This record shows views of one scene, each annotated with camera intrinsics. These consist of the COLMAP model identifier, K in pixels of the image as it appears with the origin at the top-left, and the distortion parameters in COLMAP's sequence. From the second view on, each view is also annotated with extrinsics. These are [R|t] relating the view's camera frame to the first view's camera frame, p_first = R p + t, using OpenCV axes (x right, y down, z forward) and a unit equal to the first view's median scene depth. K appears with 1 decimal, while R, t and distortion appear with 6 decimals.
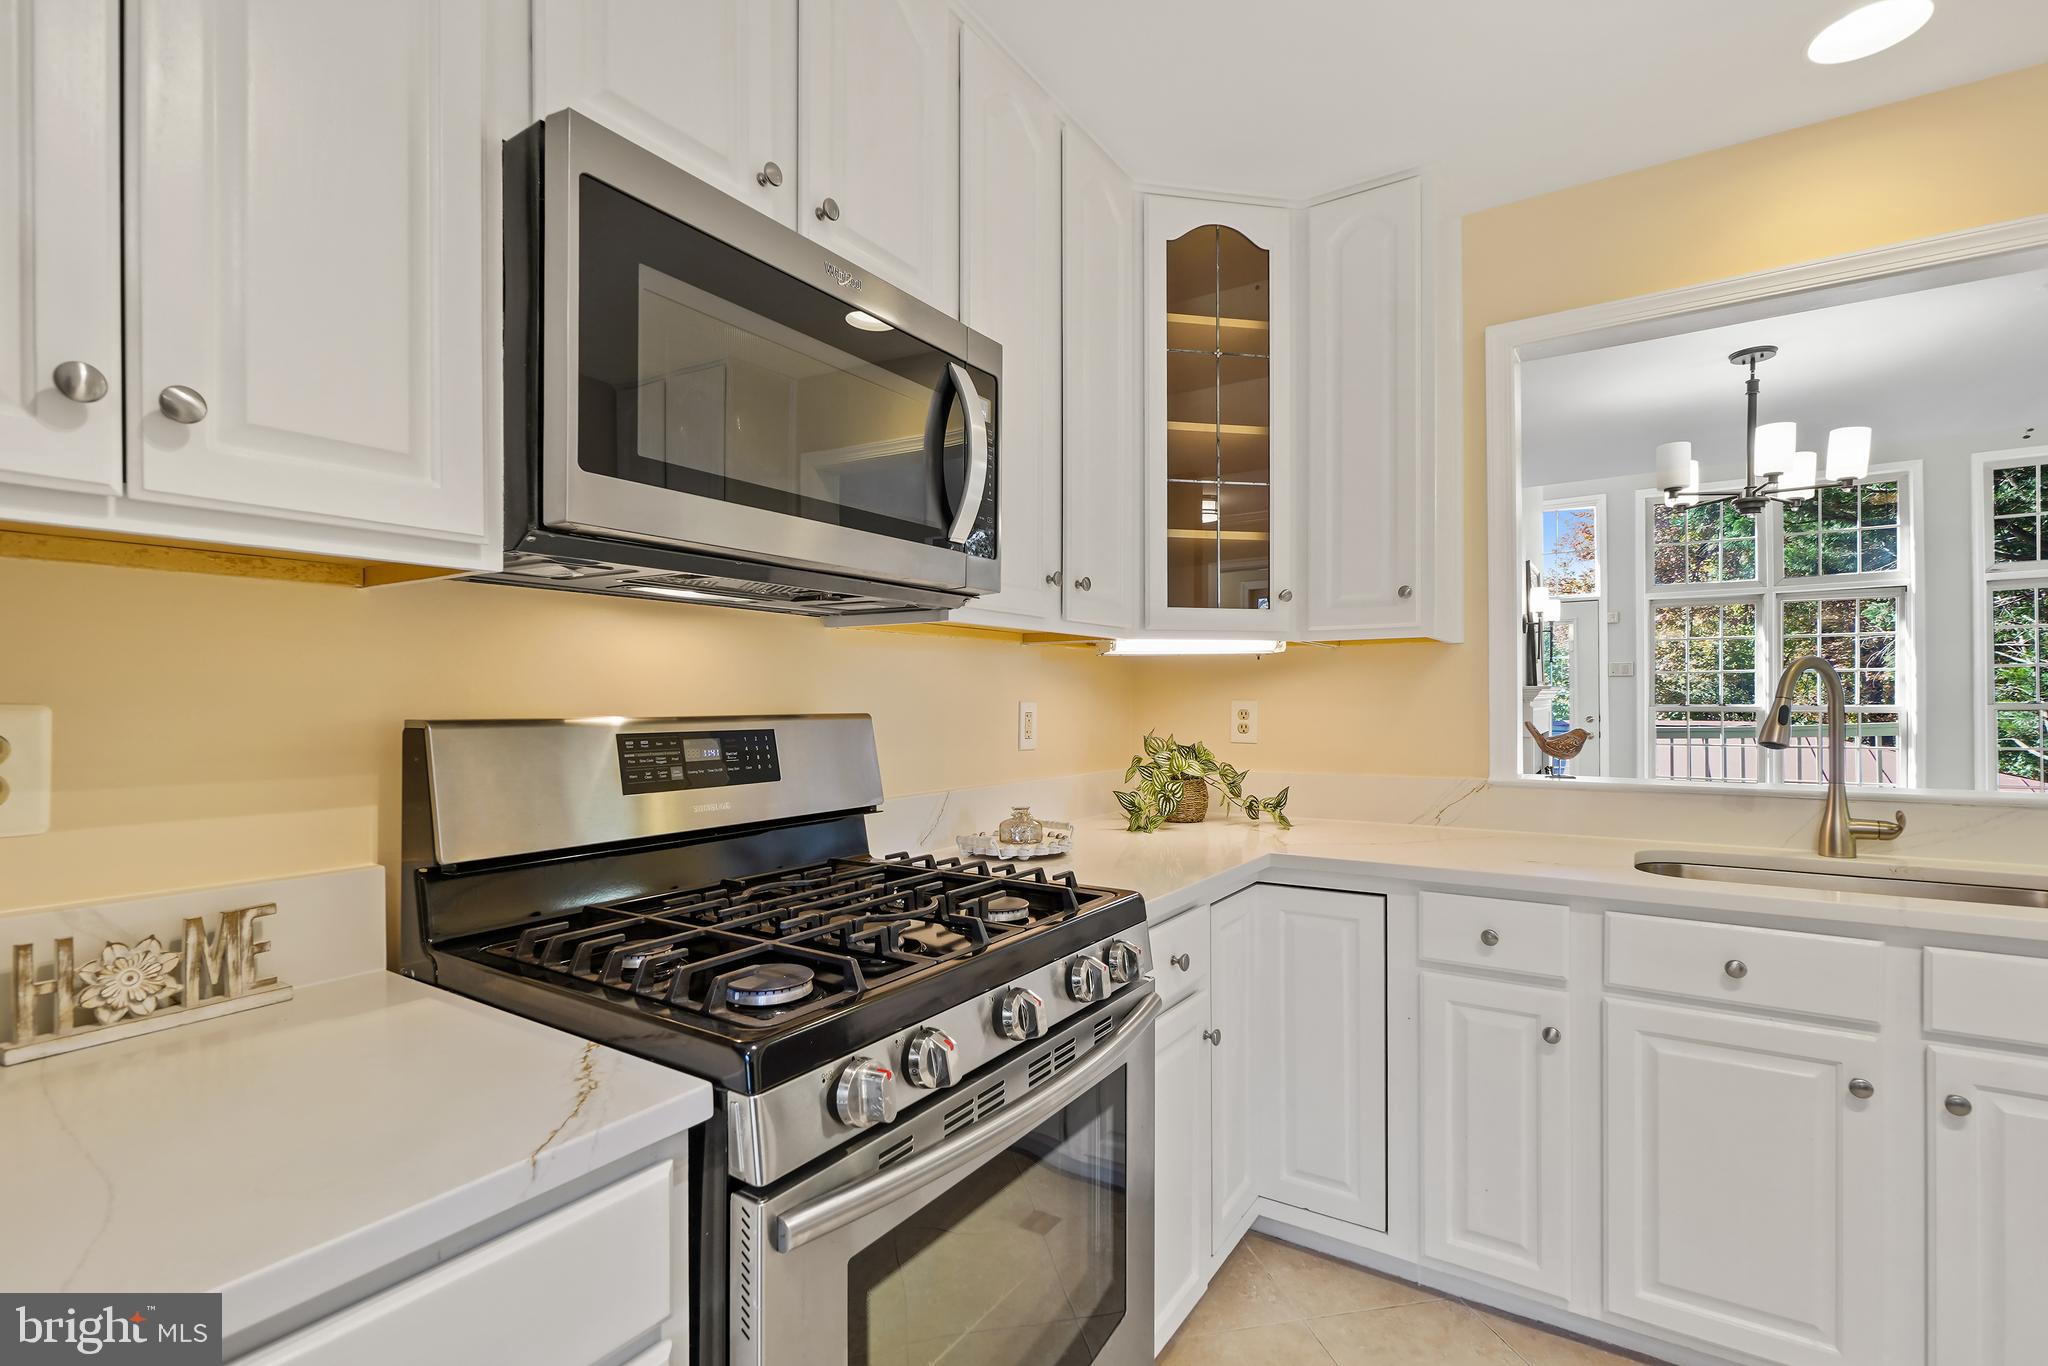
lens RADIAL K [[929.3, 0, 1023.9], [0, 929.3, 699.1], [0, 0, 1]] dist [0.000576, -0.001484]
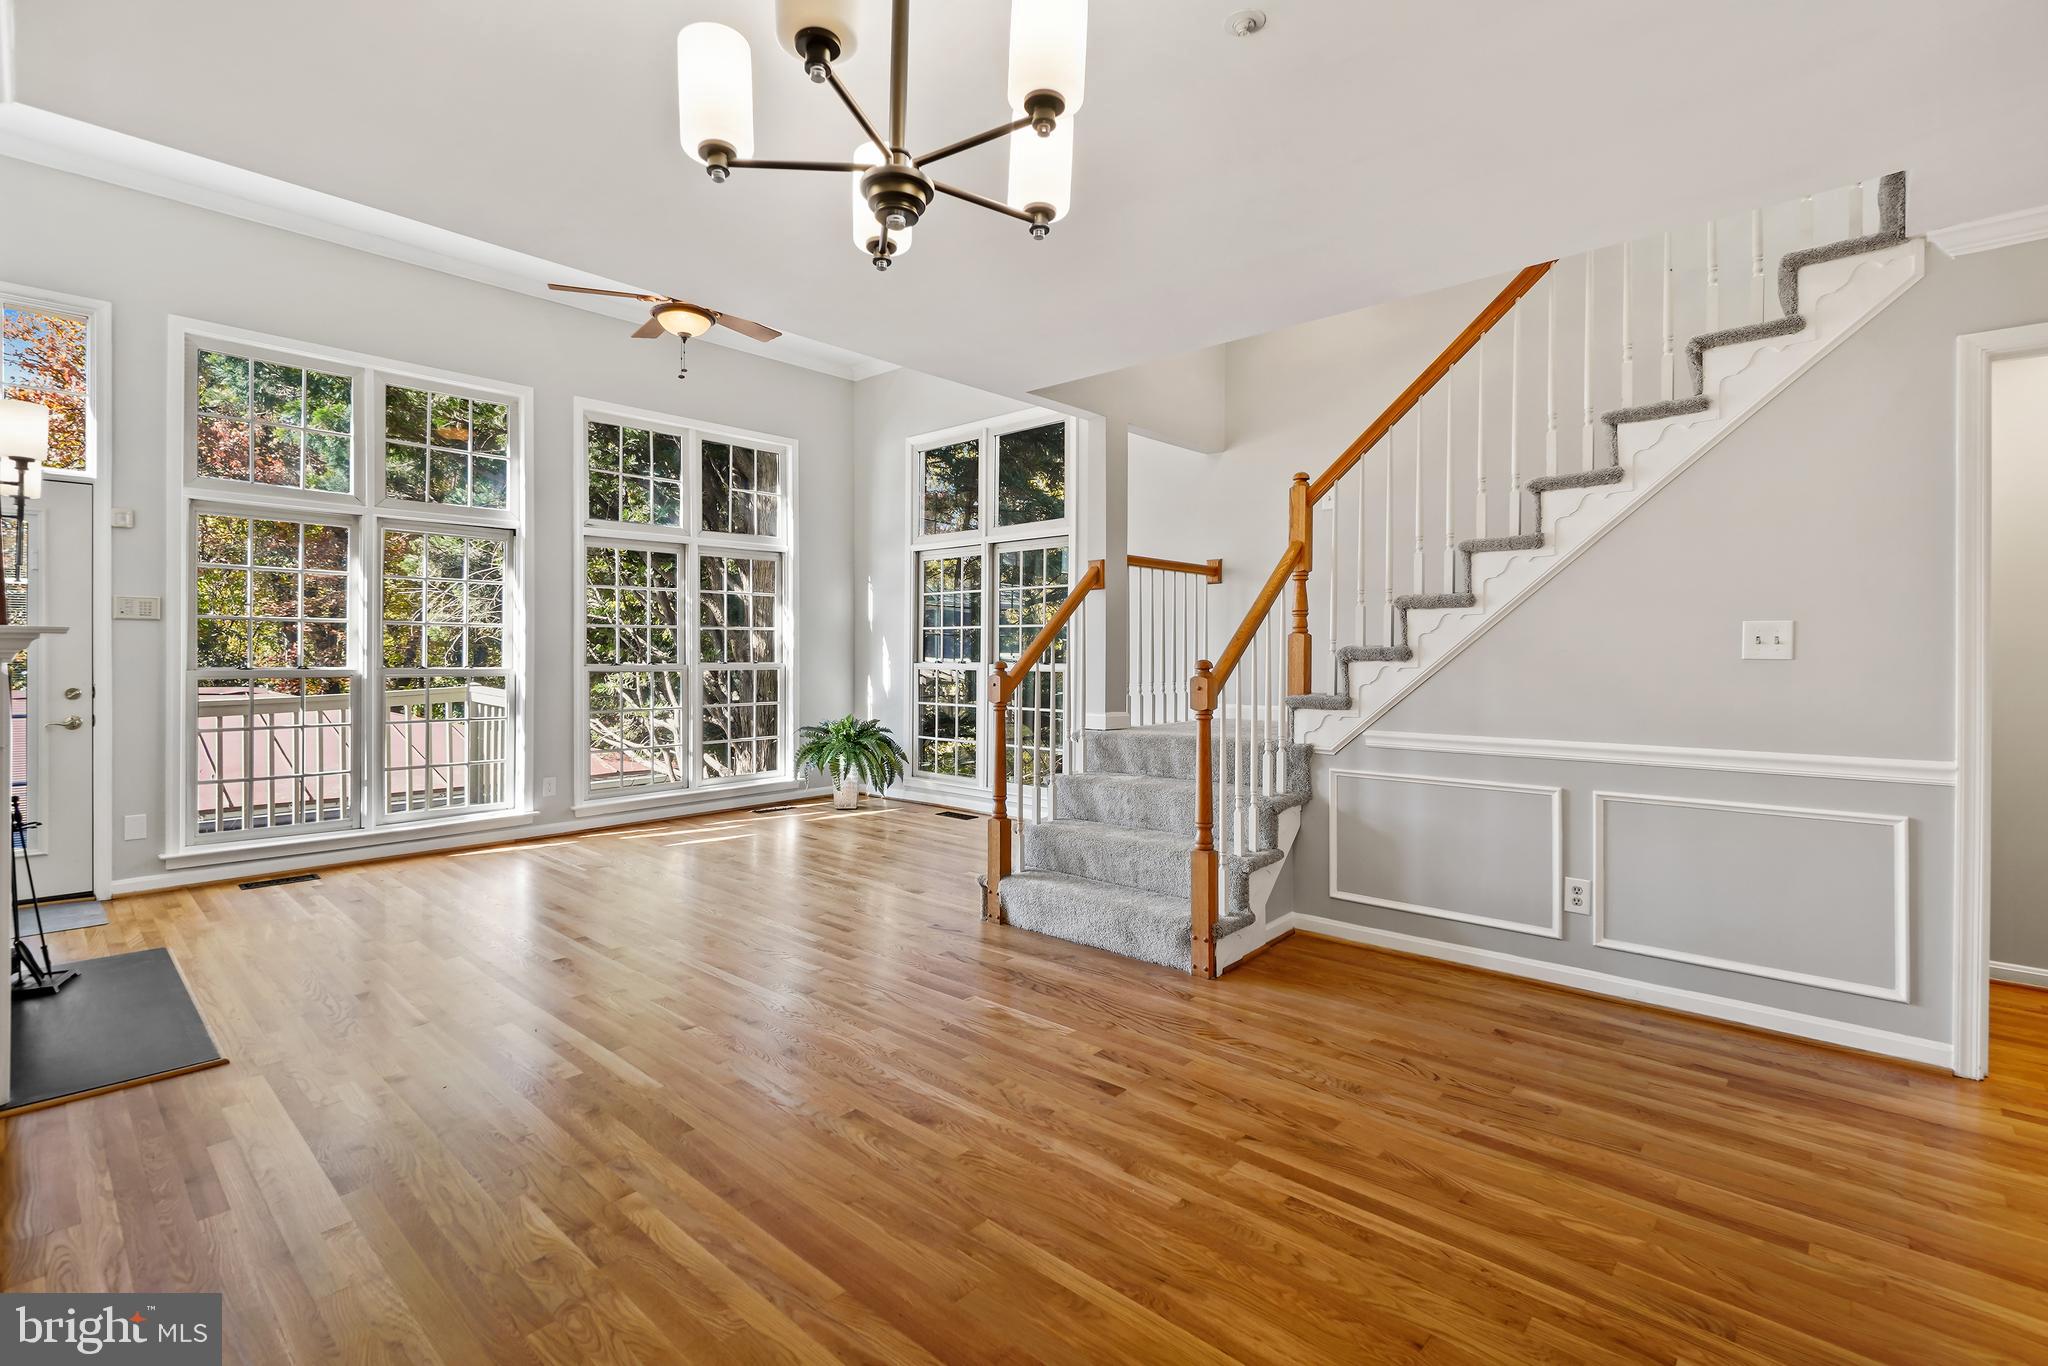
lens RADIAL K [[929.3, 0, 1012.5], [0, 929.3, 661.4], [0, 0, 1]] dist [0.000576, -0.001484]
pose [[0.160196, 0.004585, 0.987075, 0.567478], [-0.003481, 0.999986, -0.004080, 0.010797], [-0.987079, -0.002782, 0.160210, 1.355215]]
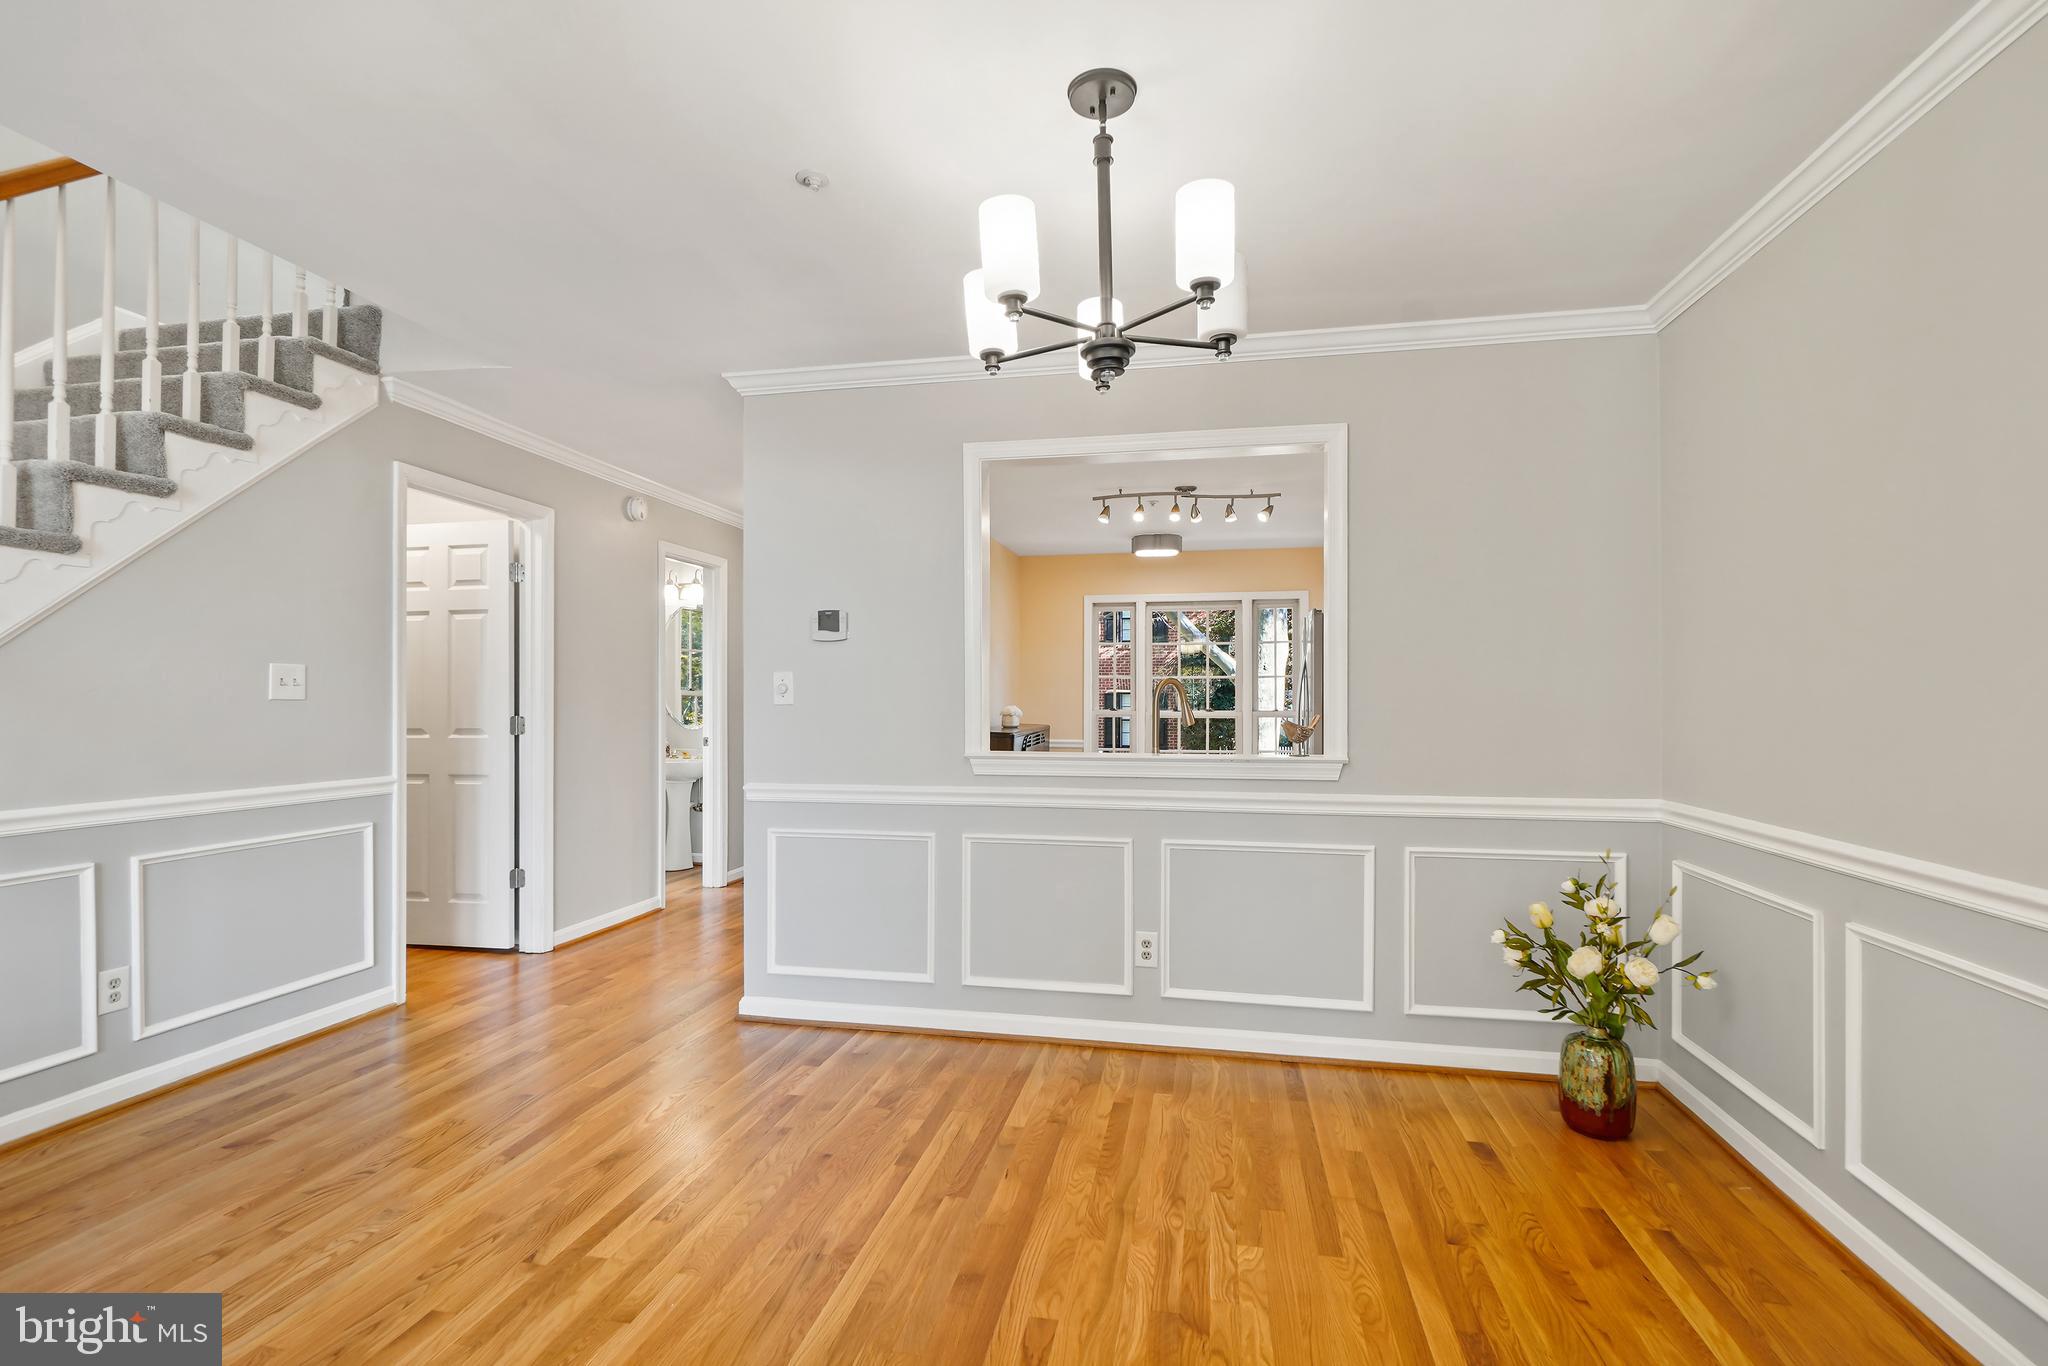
lens RADIAL K [[929.3, 0, 1024.3], [0, 929.3, 696.2], [0, 0, 1]] dist [0.000576, -0.001484]
pose [[-0.925170, 0.002667, -0.379544, 1.605785], [0.004601, 0.999981, -0.004190, 0.004096], [0.379526, -0.005622, -0.925164, 2.331517]]
